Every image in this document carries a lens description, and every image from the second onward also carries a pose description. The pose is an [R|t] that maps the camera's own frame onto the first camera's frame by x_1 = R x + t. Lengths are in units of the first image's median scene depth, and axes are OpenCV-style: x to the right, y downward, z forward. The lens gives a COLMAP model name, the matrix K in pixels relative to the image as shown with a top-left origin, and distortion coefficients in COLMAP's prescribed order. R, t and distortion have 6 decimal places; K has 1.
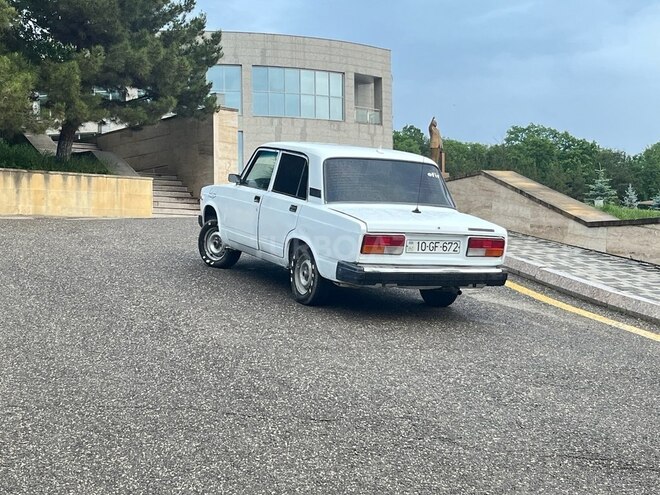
lens RADIAL K [[1068.4, 0, 330.0], [0, 1068.4, 247.5], [0, 0, 1]] dist [0.142041, -0.573790]
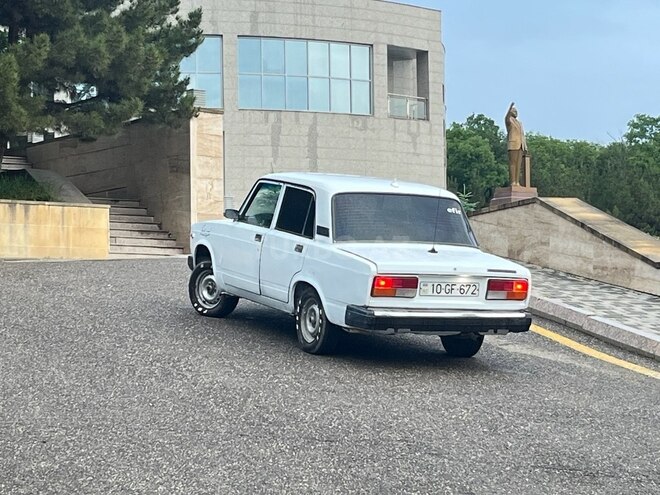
lens RADIAL K [[1697.1, 0, 330.0], [0, 1697.1, 247.5], [0, 0, 1]] dist [0.118645, 0.483962]
pose [[0.999872, -0.004213, -0.015440, 0.009194], [0.003693, 0.999430, -0.033571, 0.007243], [0.015572, 0.033509, 0.999317, -0.284594]]
